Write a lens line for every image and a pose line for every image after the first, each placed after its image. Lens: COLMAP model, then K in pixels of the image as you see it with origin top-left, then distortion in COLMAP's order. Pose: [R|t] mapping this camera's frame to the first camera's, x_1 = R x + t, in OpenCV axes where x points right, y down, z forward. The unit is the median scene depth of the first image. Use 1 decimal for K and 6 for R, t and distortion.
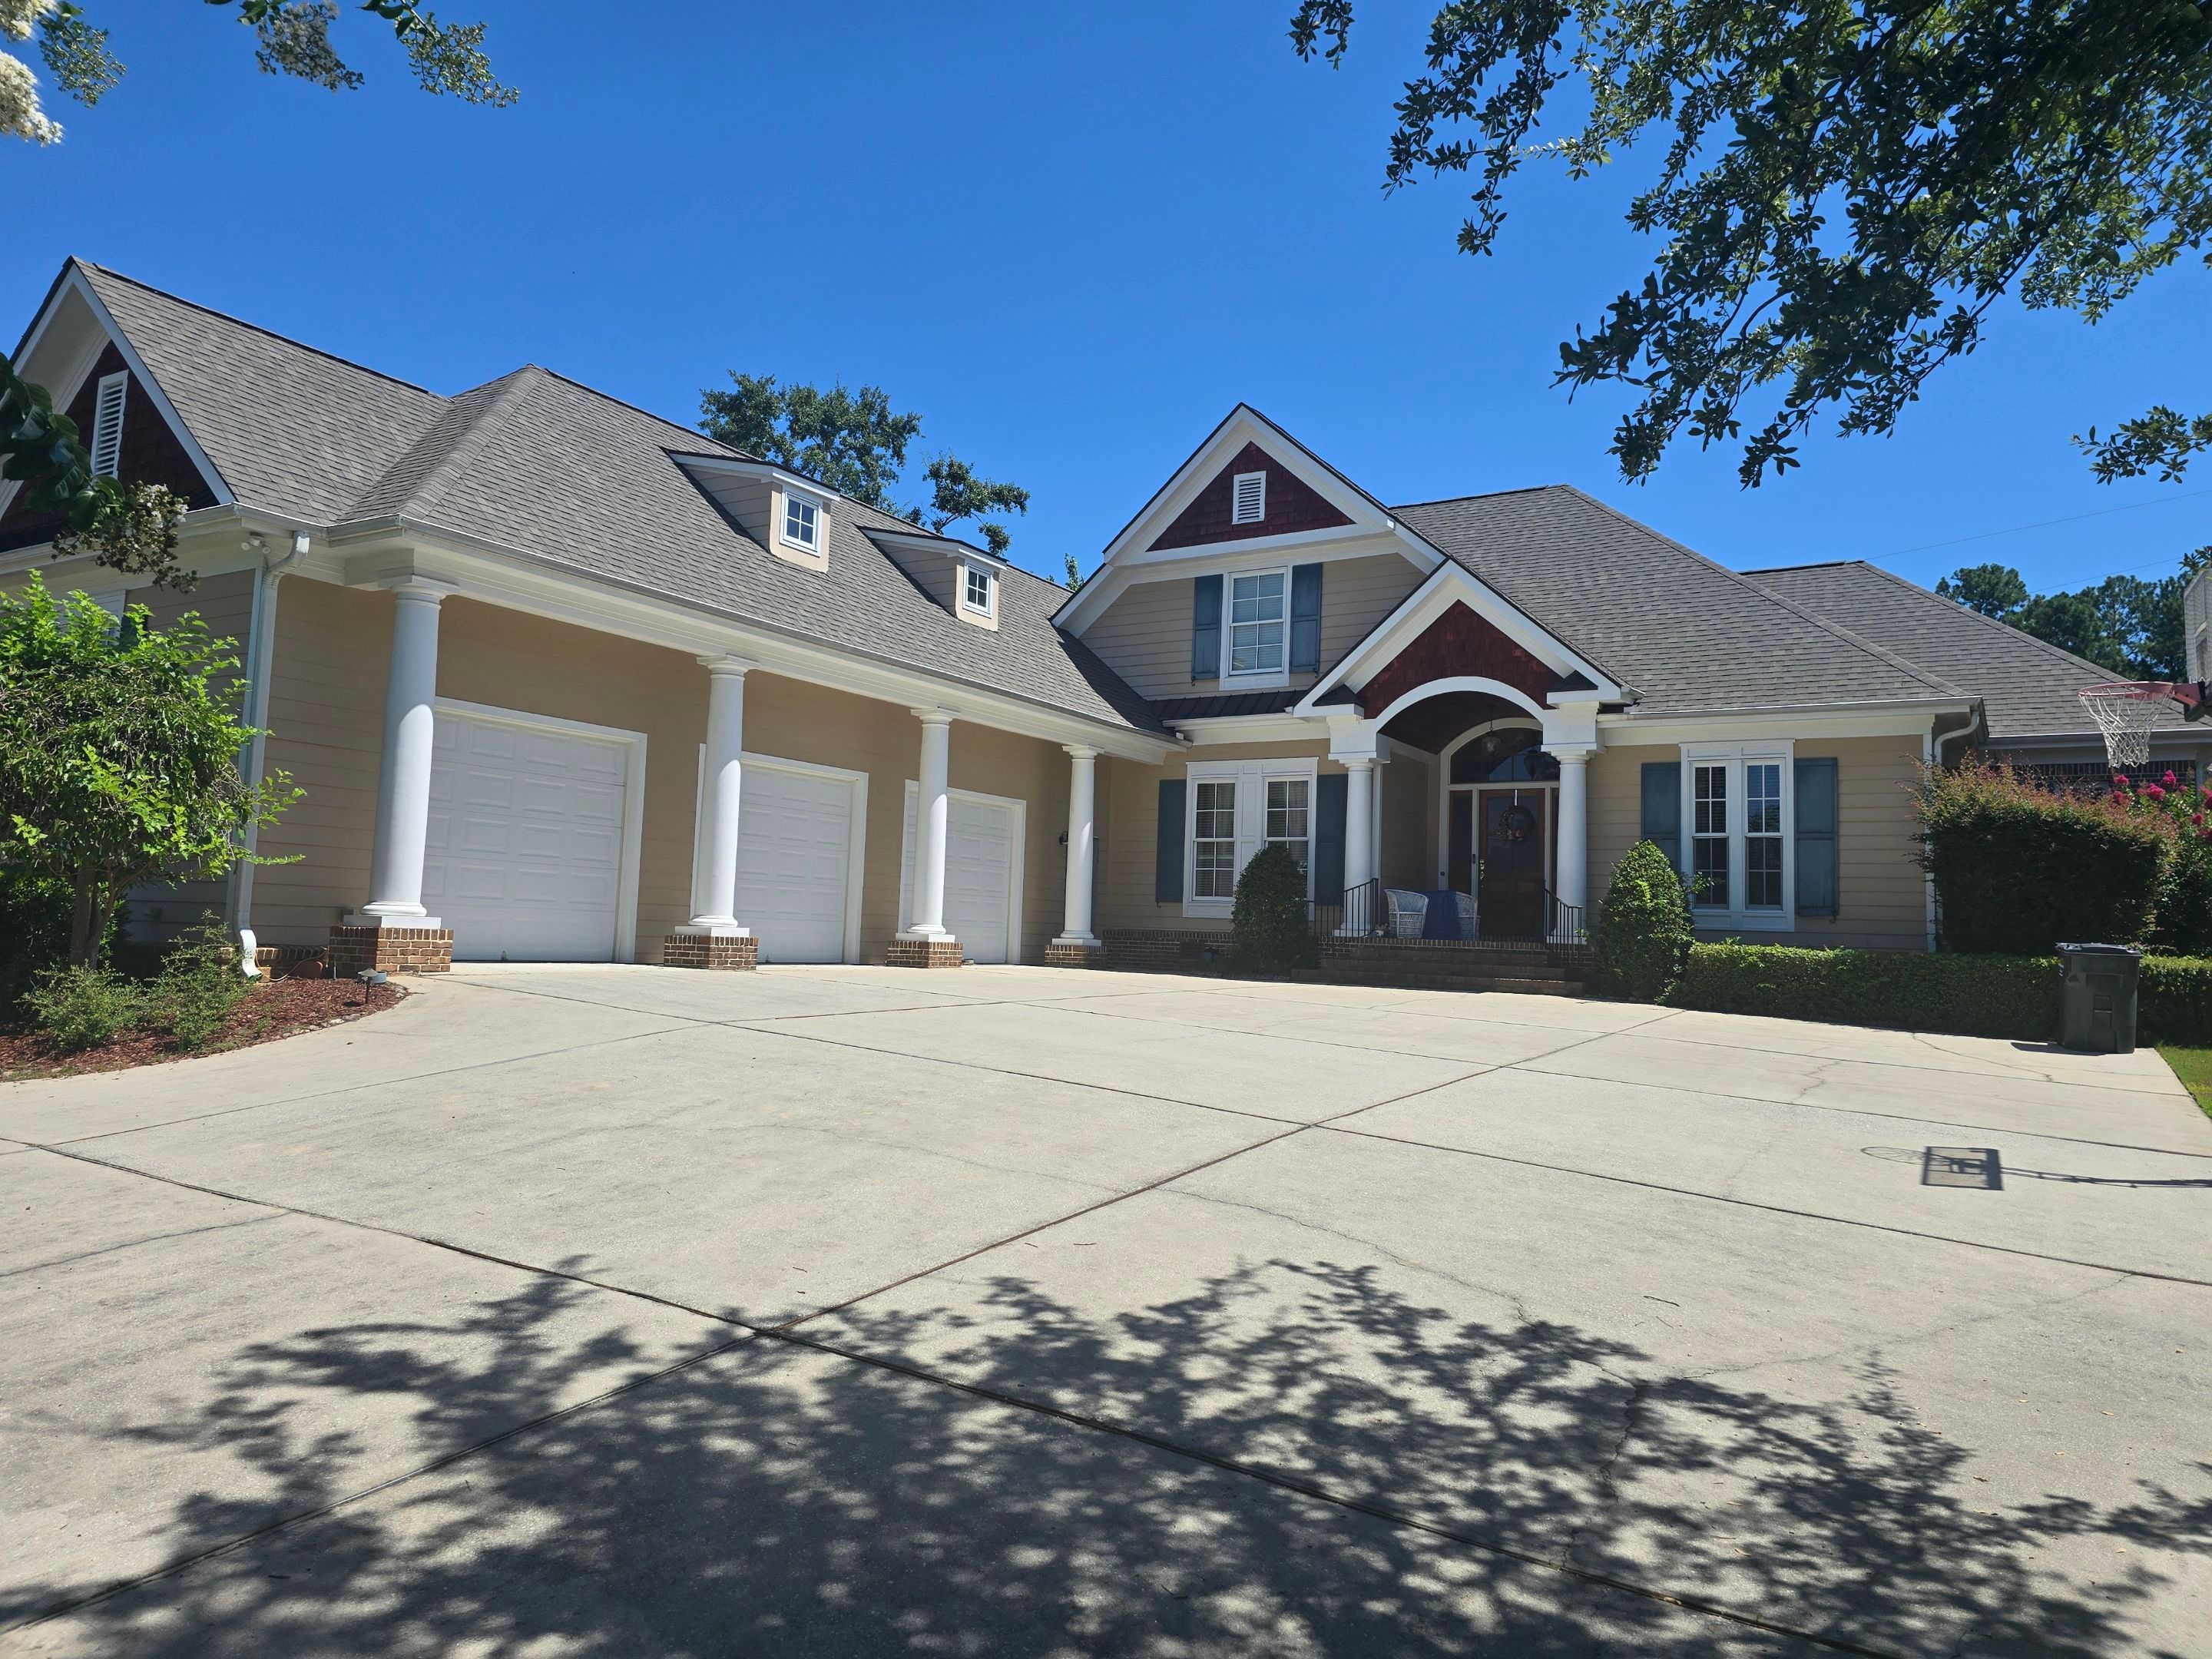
lens RADIAL K [[1358.7, 0, 1106.0], [0, 1358.7, 829.5], [0, 0, 1]] dist [0.001348, 0.000050]
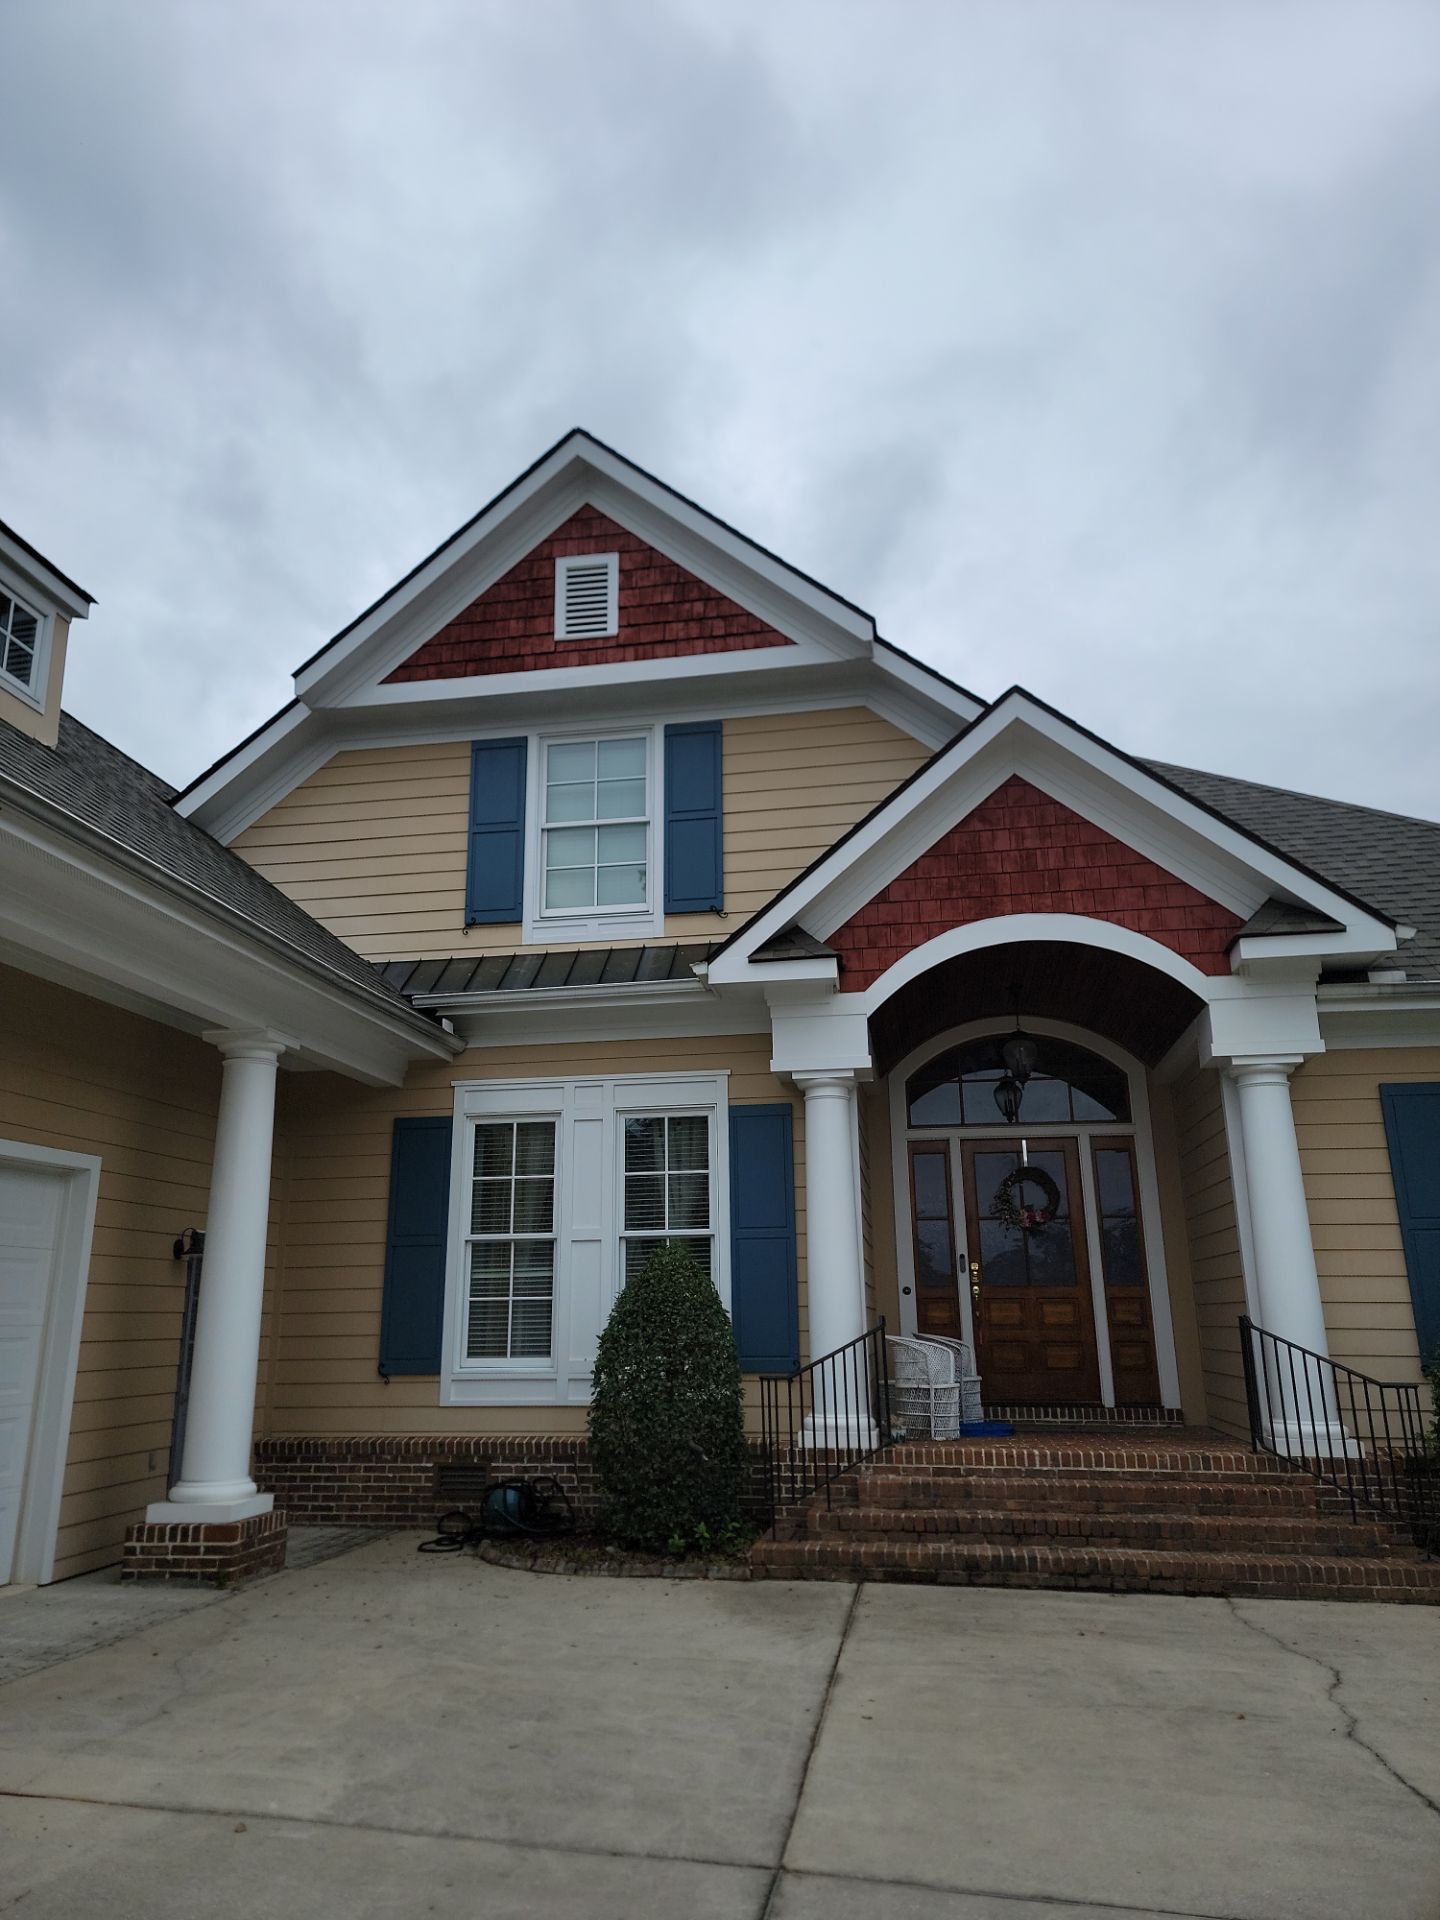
lens RADIAL K [[1319.9, 0, 705.9], [0, 1319.9, 970.9], [0, 0, 1]] dist [0.090461, -0.078245]
pose [[0.927974, 0.055020, 0.368560, -0.038750], [0.014527, 0.982947, -0.183313, 0.002026], [-0.372361, 0.175464, 0.911350, 0.521713]]
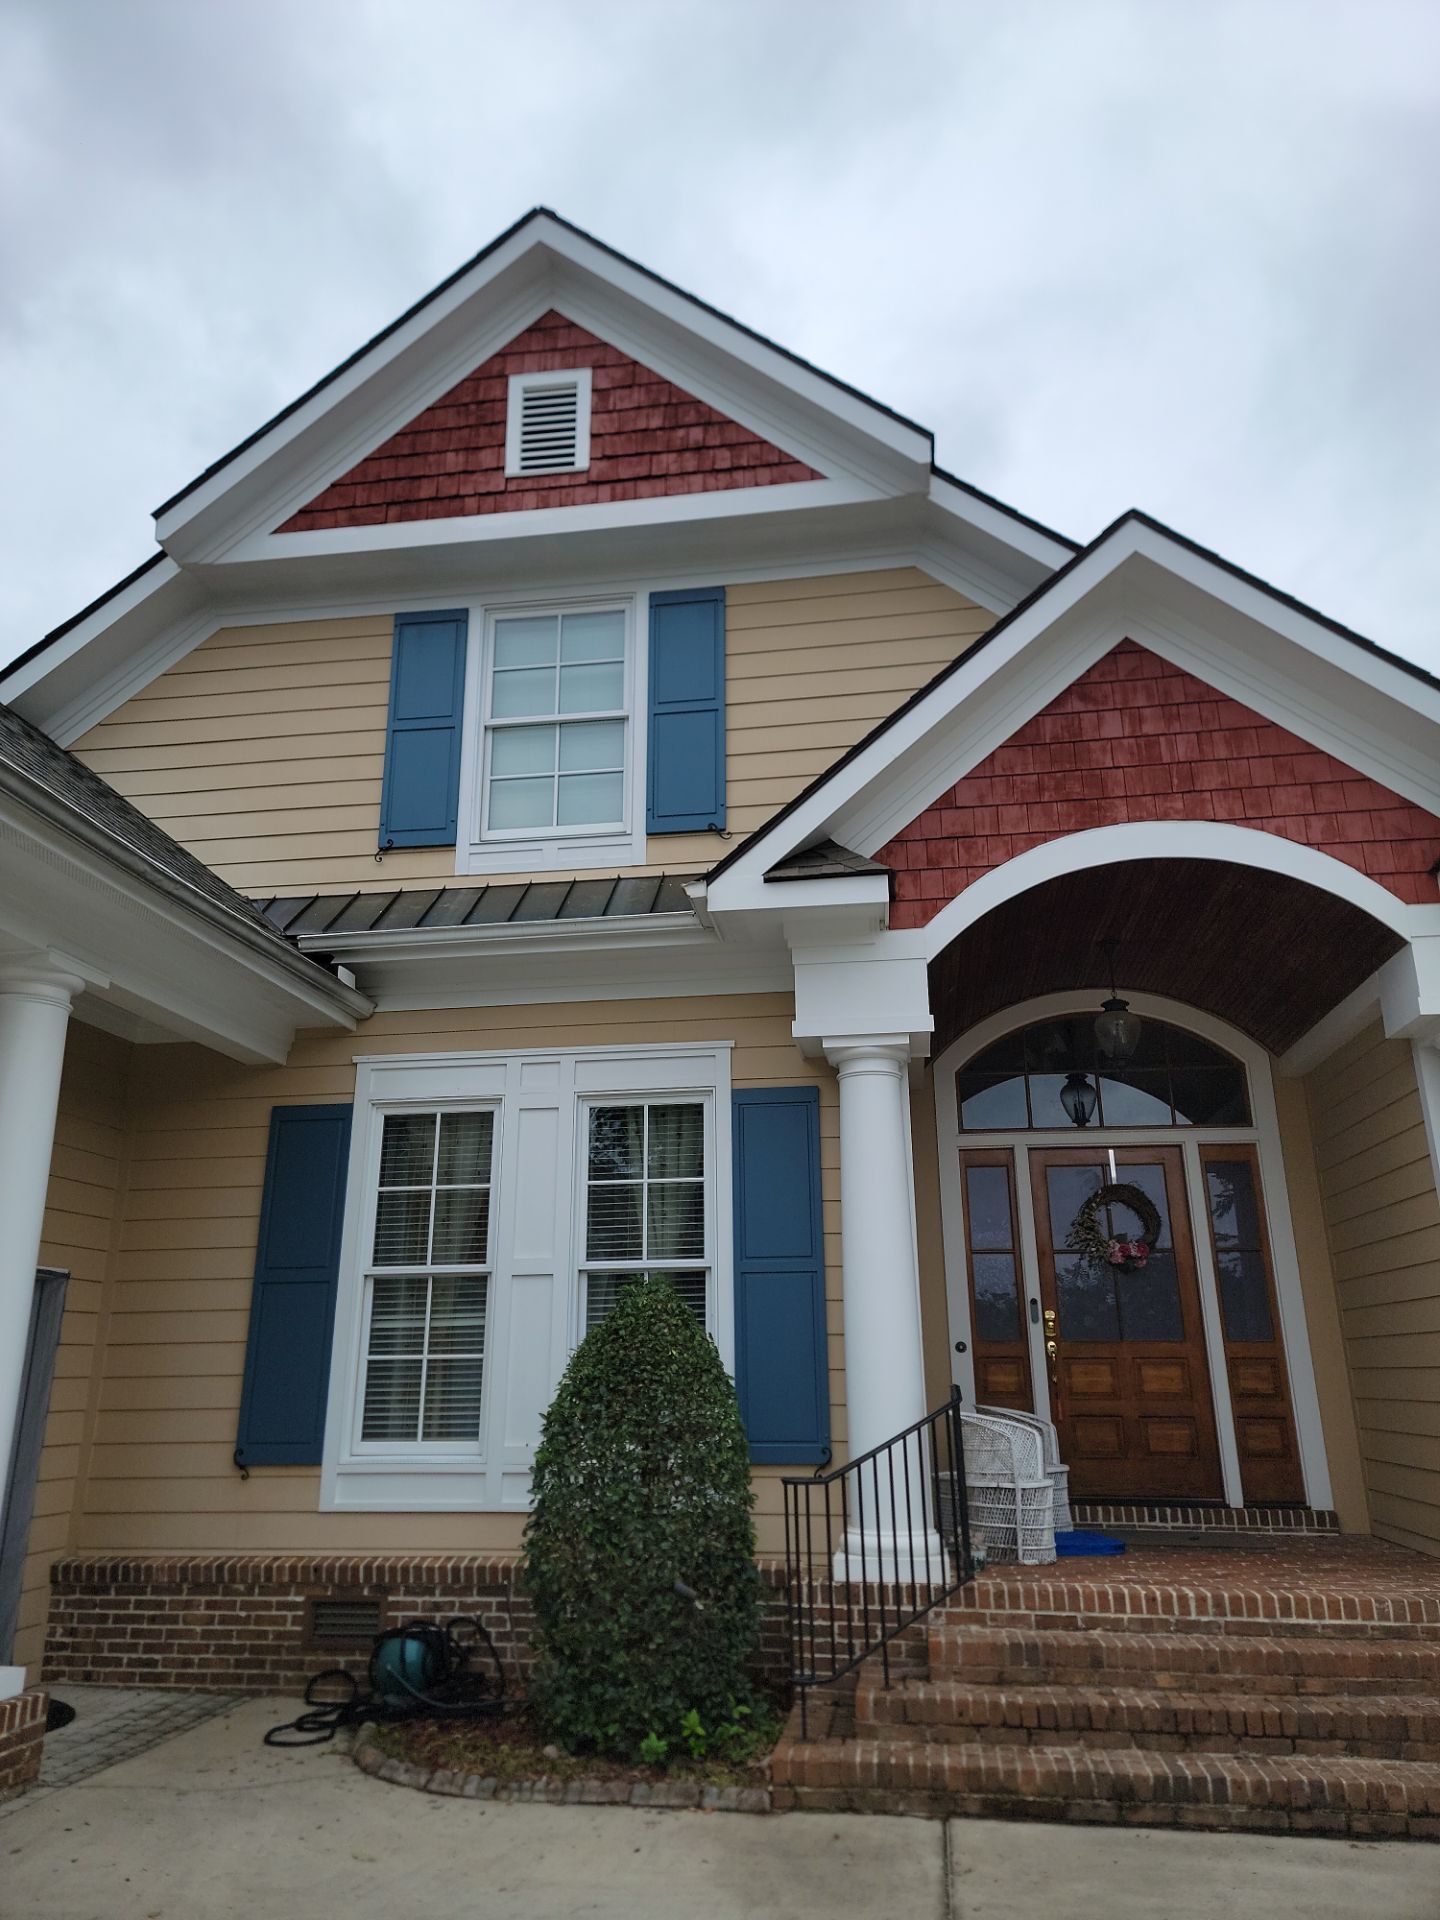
lens RADIAL K [[1329.7, 0, 720.0], [0, 1329.7, 960.0], [0, 0, 1]] dist [0.092093, -0.073822]
pose [[0.917760, 0.080538, 0.388883, 0.006487], [0.009363, 0.974561, -0.223929, 0.007974], [-0.397025, 0.209154, 0.893659, 0.645651]]
